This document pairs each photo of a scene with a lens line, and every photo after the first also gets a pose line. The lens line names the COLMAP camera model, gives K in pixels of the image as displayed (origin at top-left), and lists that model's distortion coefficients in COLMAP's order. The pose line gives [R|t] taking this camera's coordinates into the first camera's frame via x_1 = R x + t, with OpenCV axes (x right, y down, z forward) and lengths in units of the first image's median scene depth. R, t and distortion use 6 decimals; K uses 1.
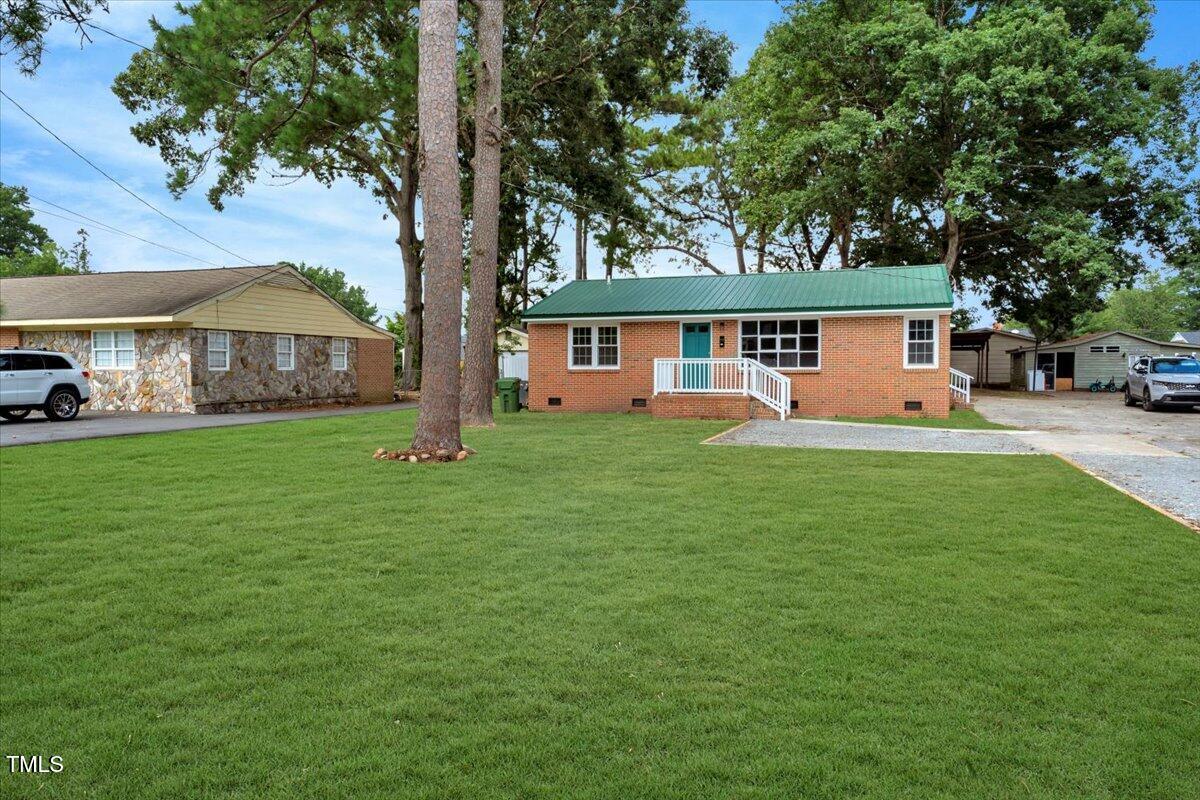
lens RADIAL K [[727.2, 0, 608.5], [0, 727.2, 400.1], [0, 0, 1]] dist [-0.005392, 0.006226]
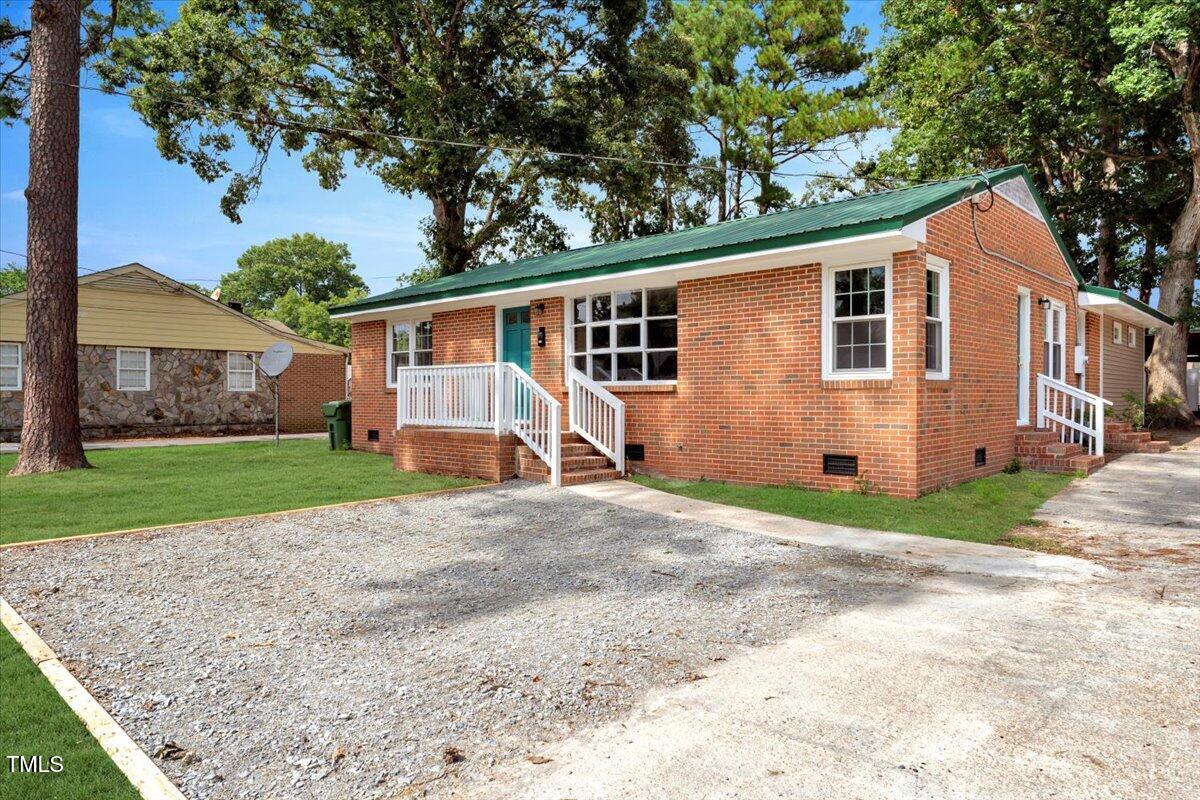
lens RADIAL K [[727.2, 0, 608.6], [0, 727.2, 411.6], [0, 0, 1]] dist [-0.005392, 0.006226]
pose [[0.922006, 0.008026, -0.387093, 0.425594], [-0.015034, 0.999773, -0.015081, -0.014498], [0.386885, 0.019724, 0.921917, 0.497731]]
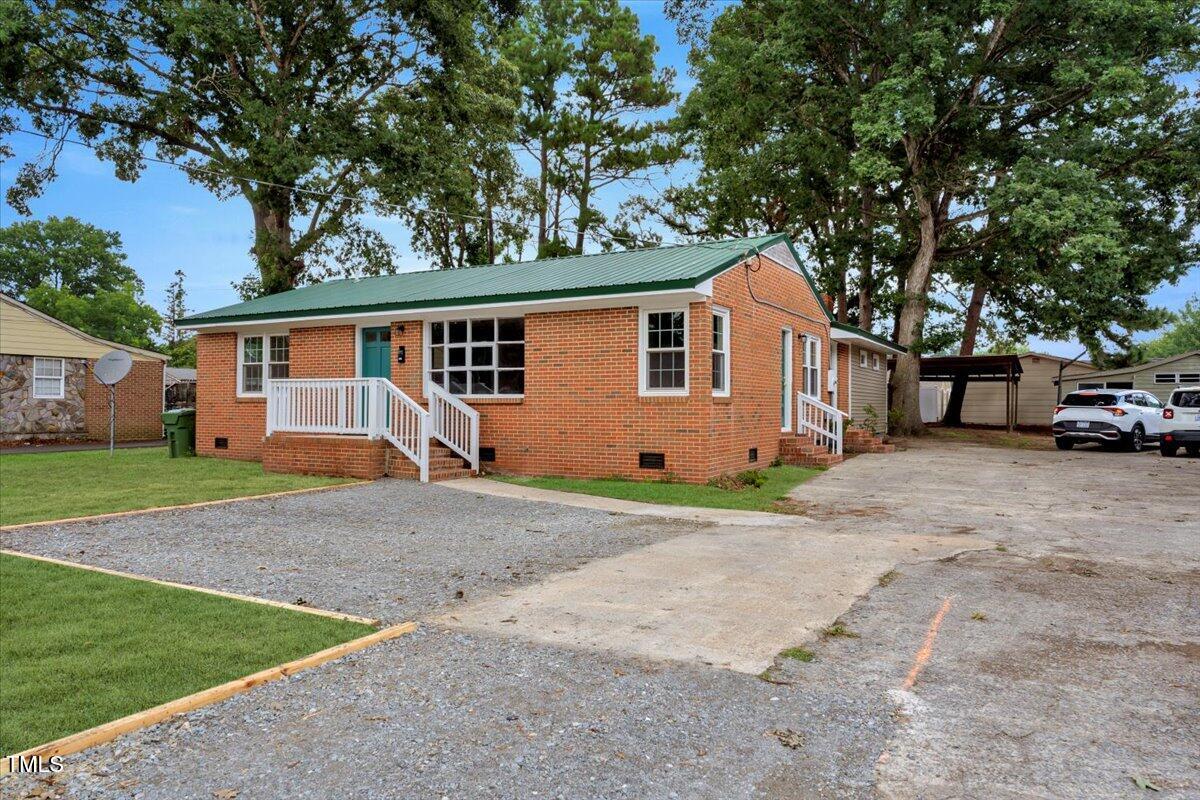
lens RADIAL K [[727.2, 0, 604.9], [0, 727.2, 404.5], [0, 0, 1]] dist [-0.005392, 0.006226]
pose [[0.988397, 0.006414, -0.151758, 0.434445], [-0.013097, 0.998986, -0.043085, -0.010601], [0.151327, 0.044573, 0.987478, 0.390131]]
